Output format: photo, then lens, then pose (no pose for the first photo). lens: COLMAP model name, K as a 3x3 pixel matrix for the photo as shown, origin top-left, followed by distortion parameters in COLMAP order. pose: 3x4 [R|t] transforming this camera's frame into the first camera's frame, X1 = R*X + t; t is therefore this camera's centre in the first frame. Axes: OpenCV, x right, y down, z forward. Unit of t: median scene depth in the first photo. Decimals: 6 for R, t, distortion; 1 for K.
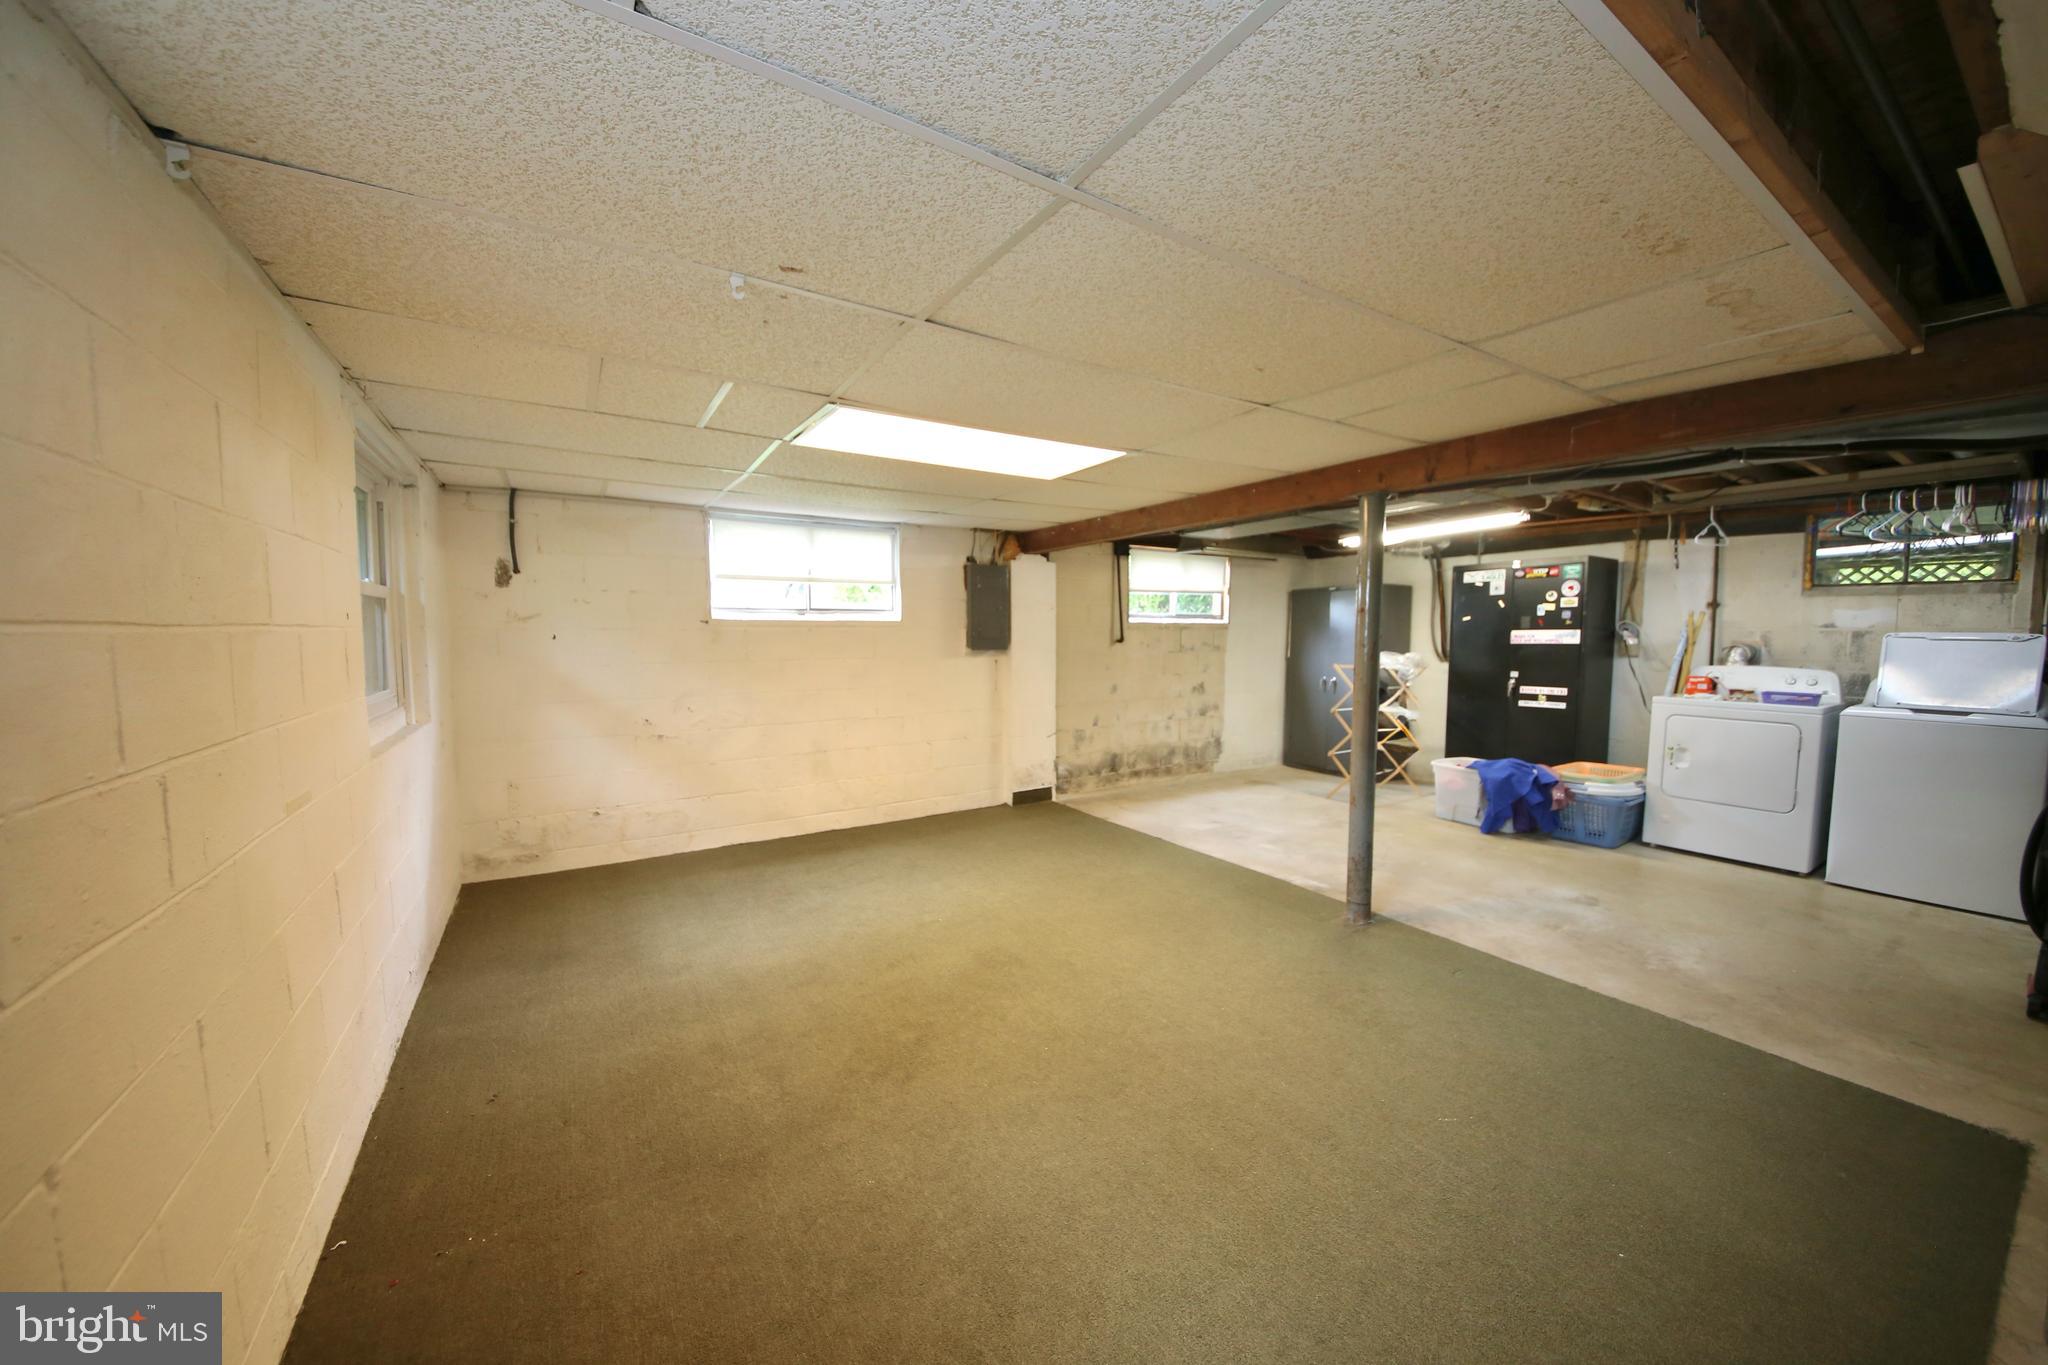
lens RADIAL K [[724.0, 0, 1027.5], [0, 724.0, 680.6], [0, 0, 1]] dist [-0.002166, -0.000464]
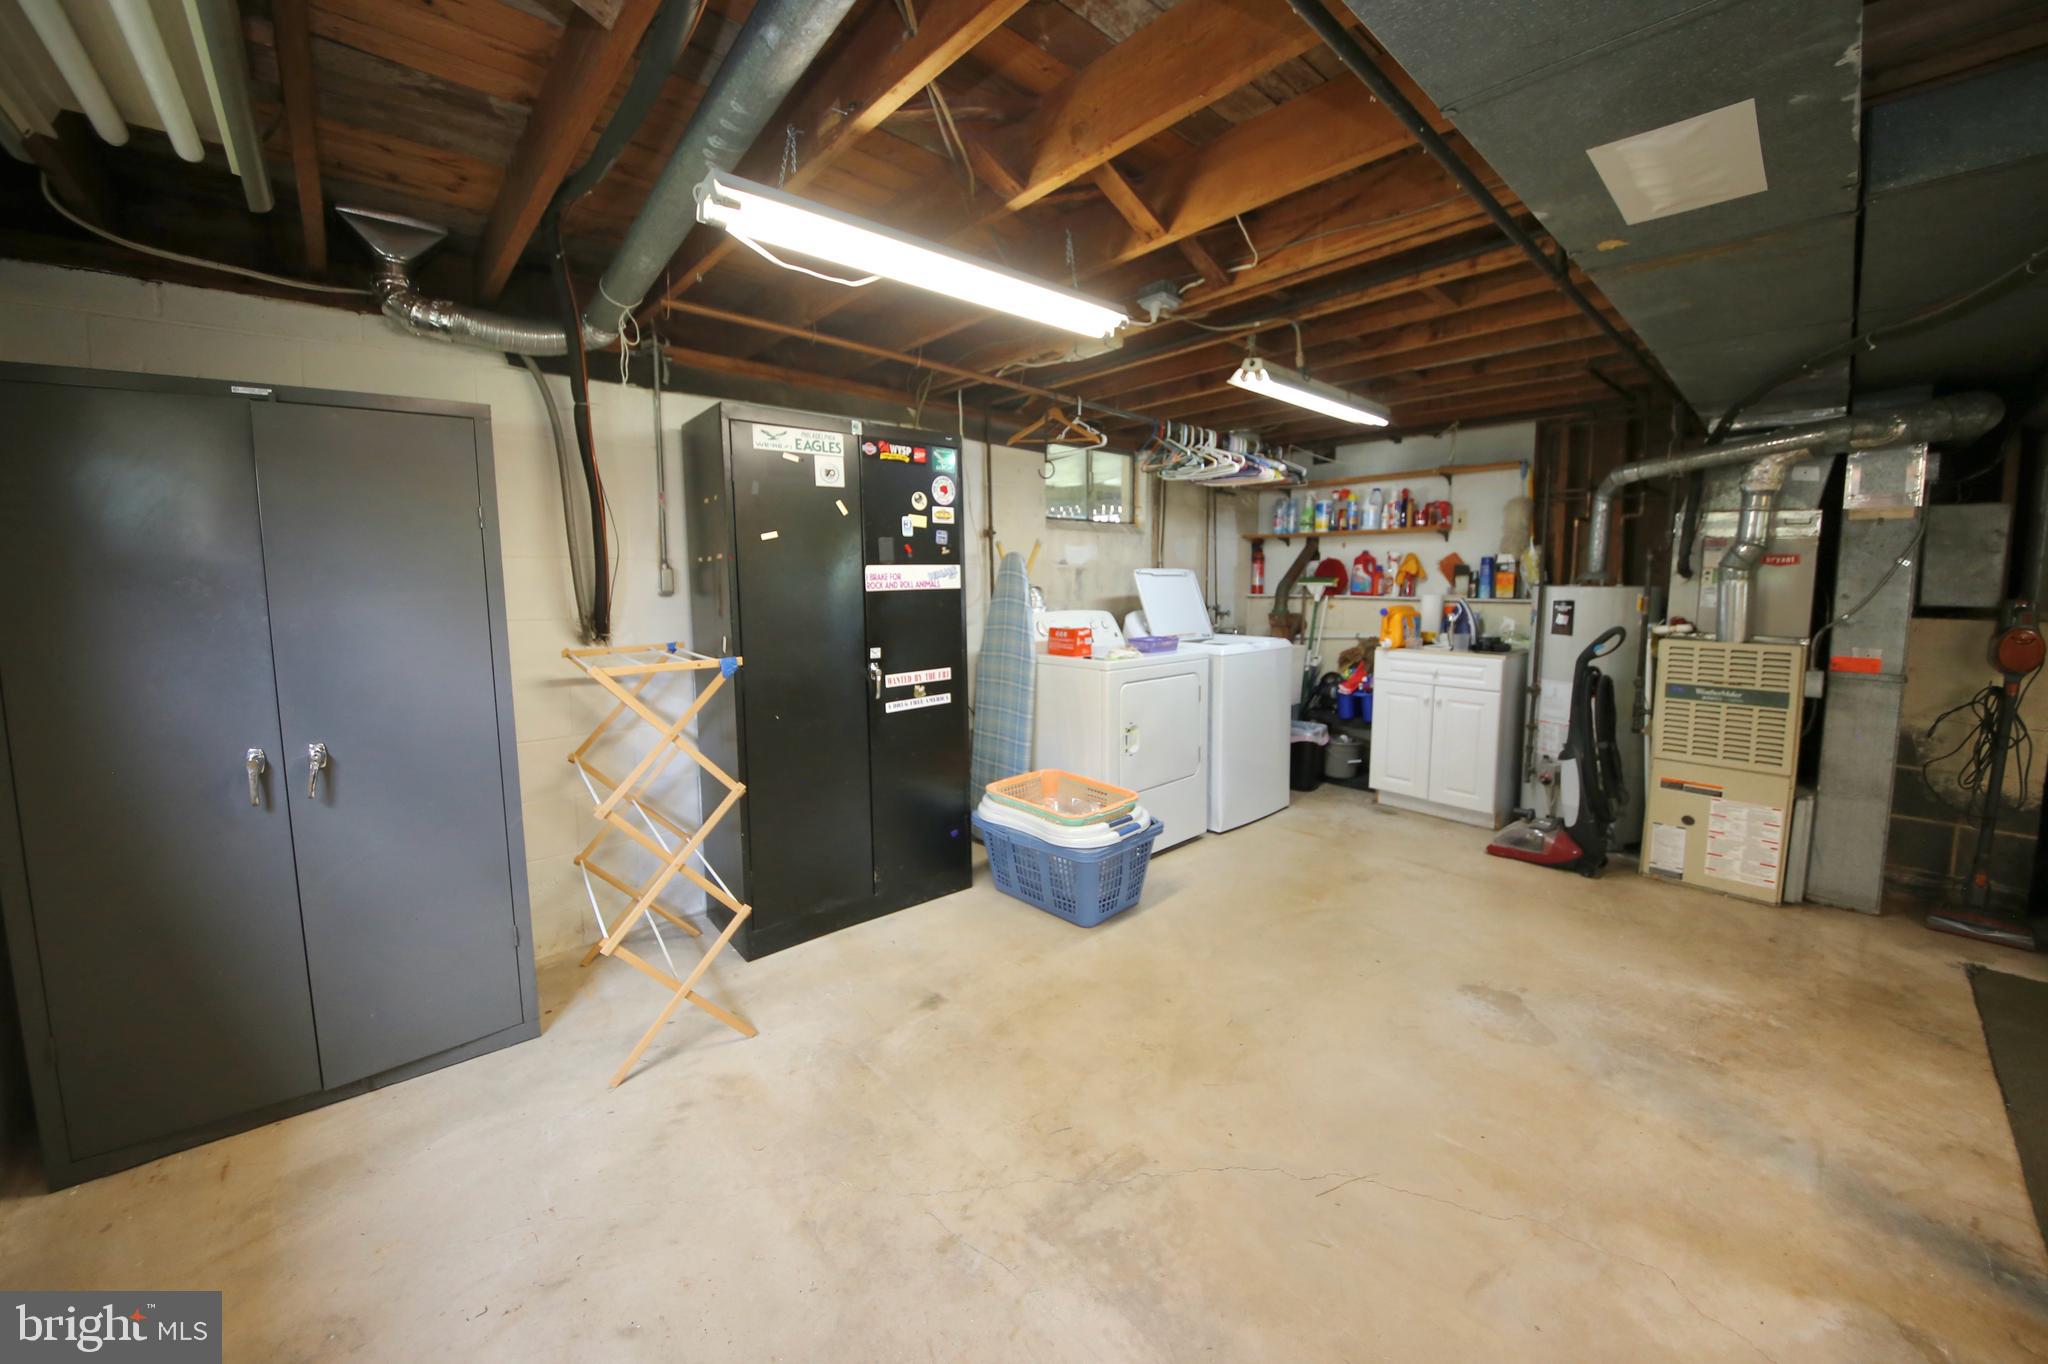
lens RADIAL K [[724.0, 0, 1023.6], [0, 724.0, 663.0], [0, 0, 1]] dist [-0.002166, -0.000464]
pose [[-0.161957, -0.130582, 0.978120, 0.171350], [0.061652, 0.987931, 0.142100, -0.069800], [-0.984870, 0.083317, -0.151951, 1.013735]]
